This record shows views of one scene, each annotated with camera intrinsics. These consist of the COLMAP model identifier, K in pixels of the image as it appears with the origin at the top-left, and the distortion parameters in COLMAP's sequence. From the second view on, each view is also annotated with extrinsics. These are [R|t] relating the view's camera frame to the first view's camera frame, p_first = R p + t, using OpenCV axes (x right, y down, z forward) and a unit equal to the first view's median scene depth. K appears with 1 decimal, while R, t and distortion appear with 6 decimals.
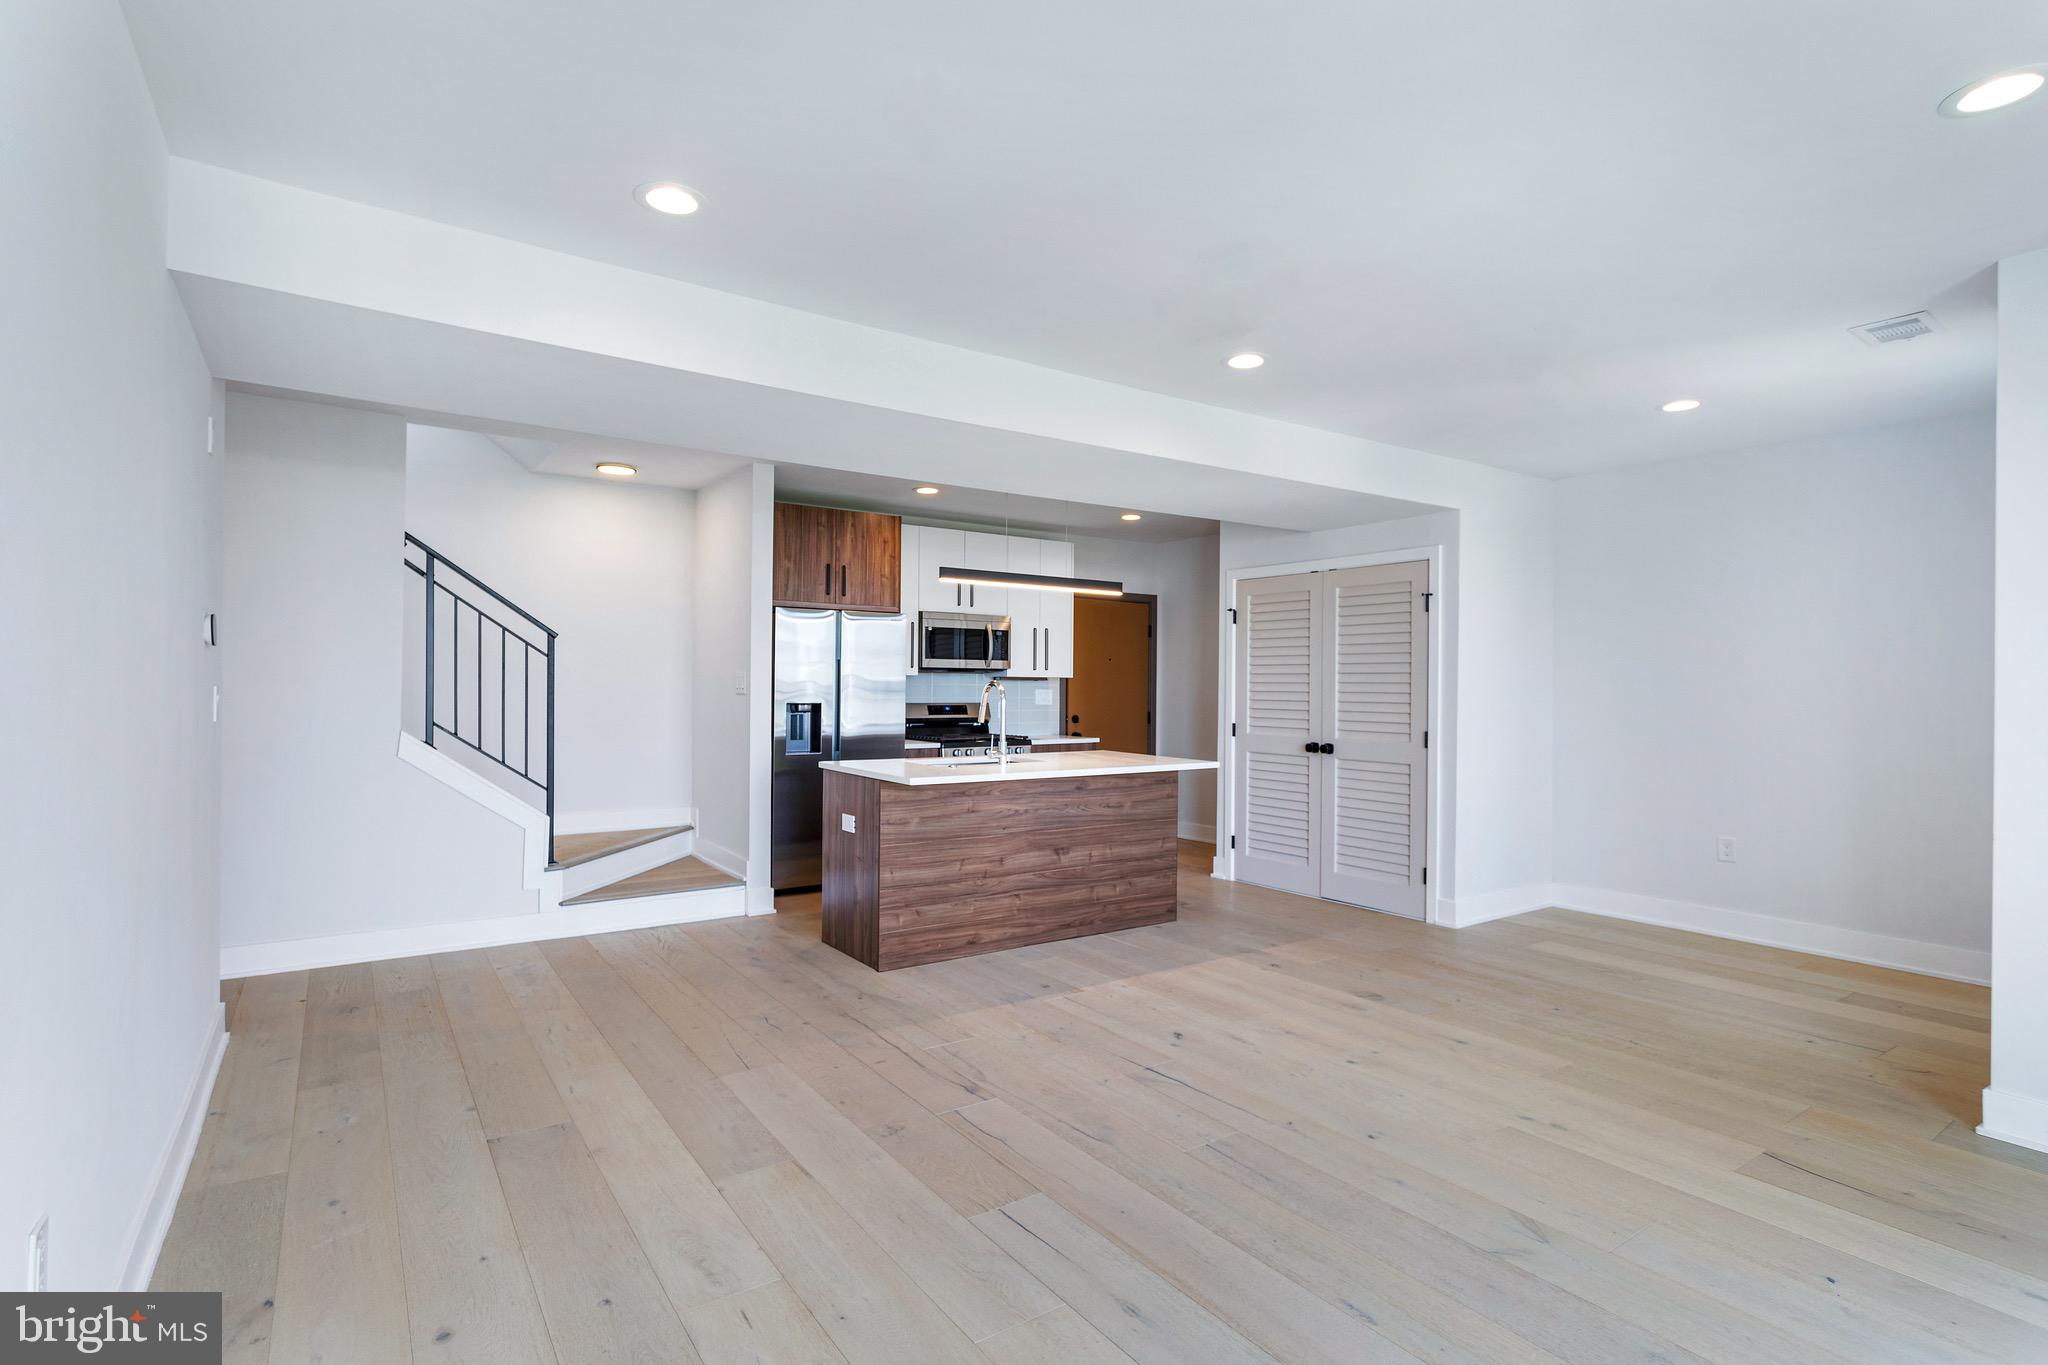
lens RADIAL K [[991.2, 0, 1010.9], [0, 991.2, 686.8], [0, 0, 1]] dist [0.002966, 0.000185]
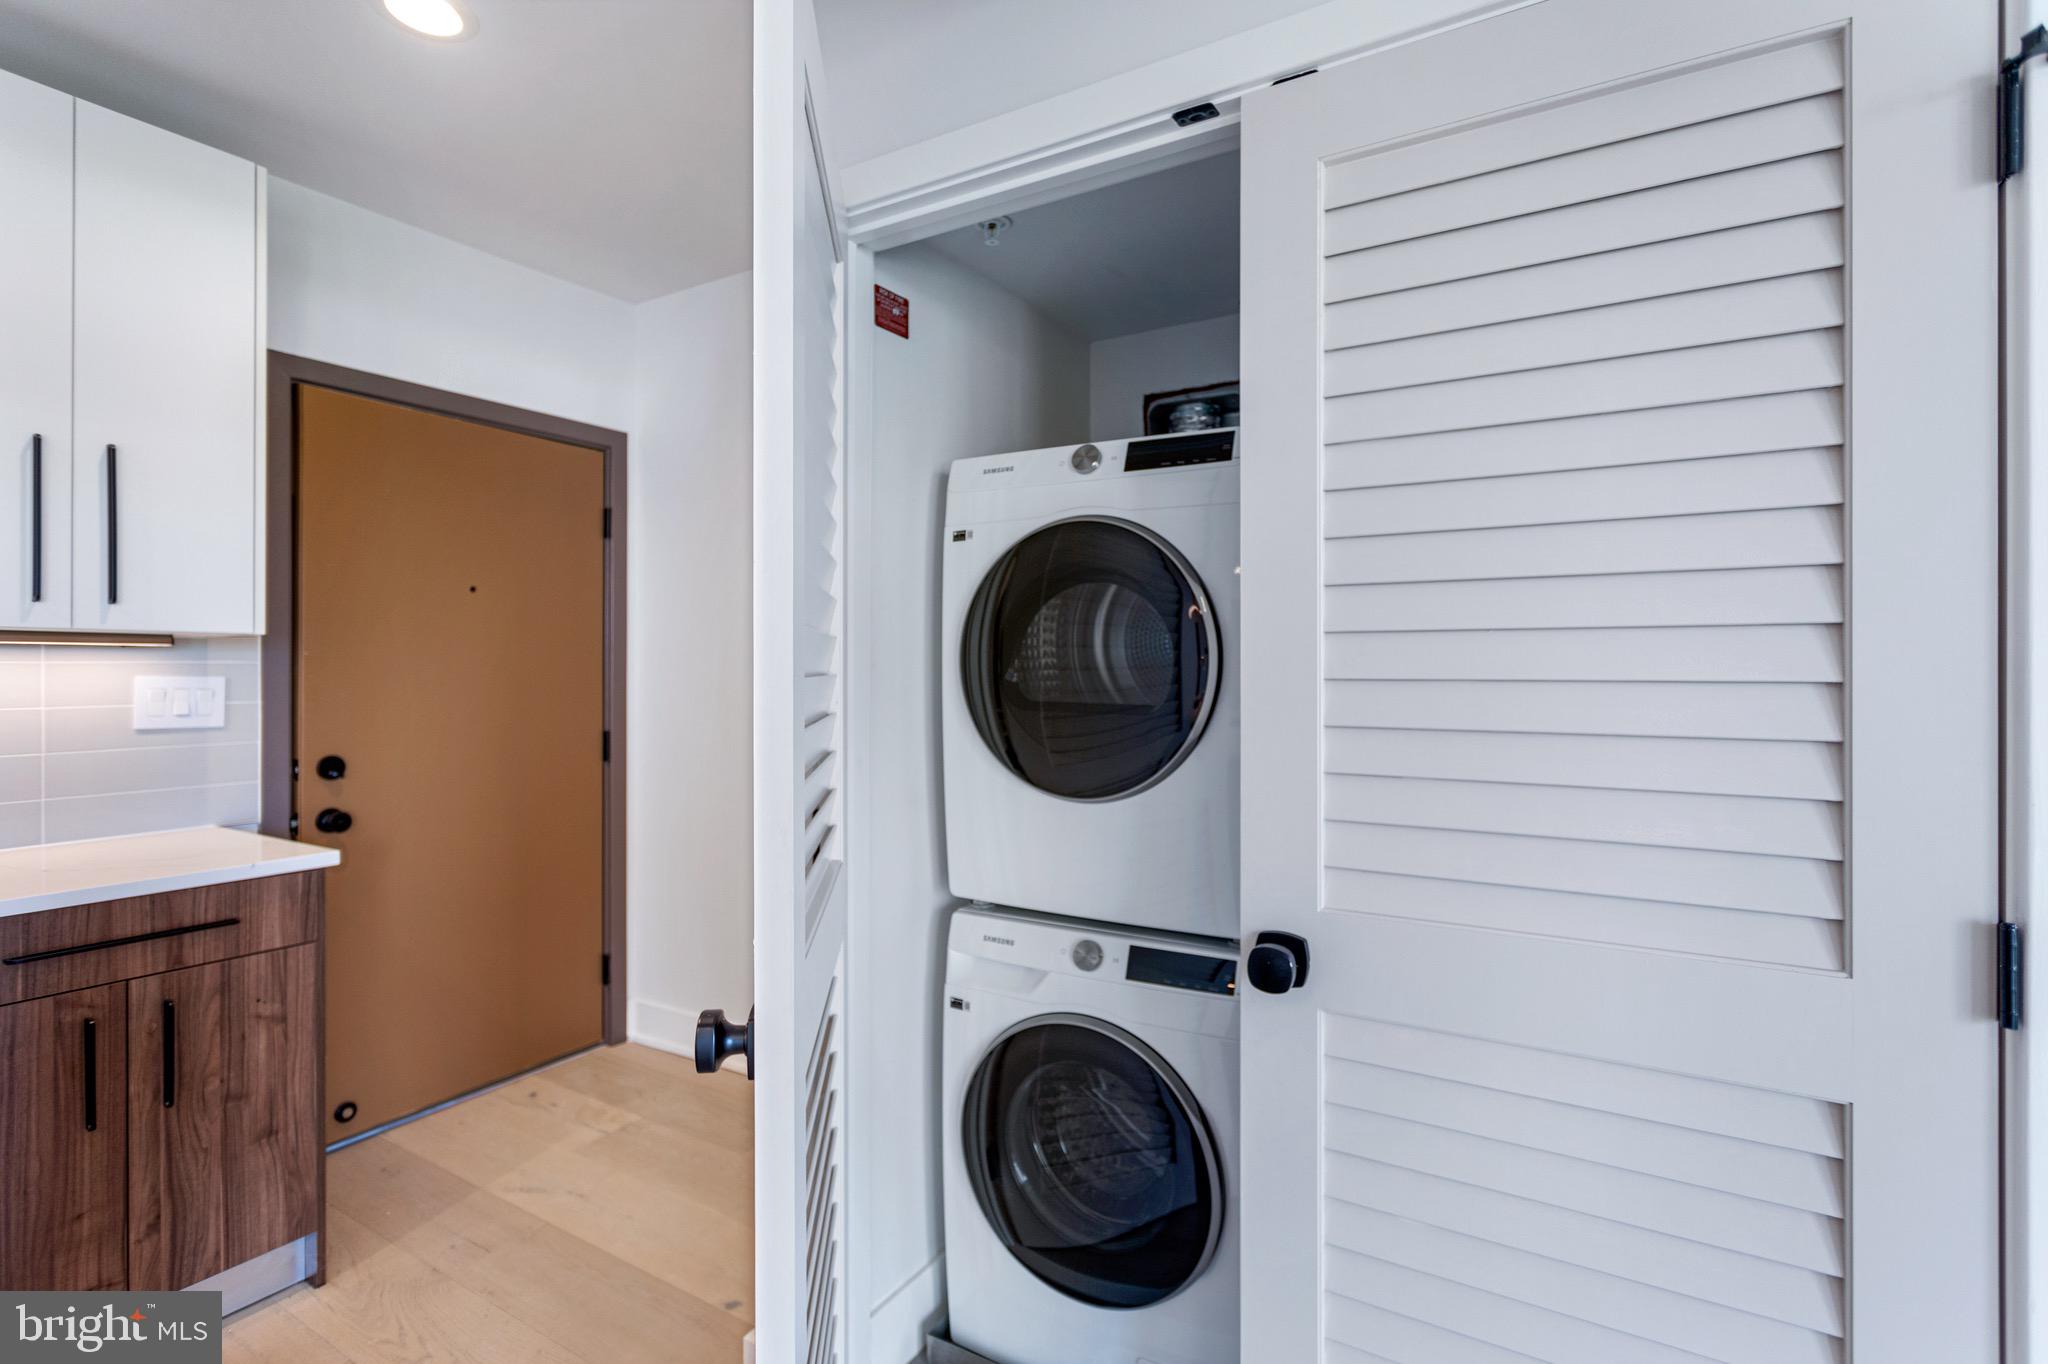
lens RADIAL K [[991.2, 0, 1023.6], [0, 991.2, 672.3], [0, 0, 1]] dist [0.002966, 0.000185]
pose [[0.914385, -0.008329, 0.404760, 0.141306], [0.006604, 0.999962, 0.005658, 0.001418], [-0.404792, -0.002501, 0.914405, 0.618783]]
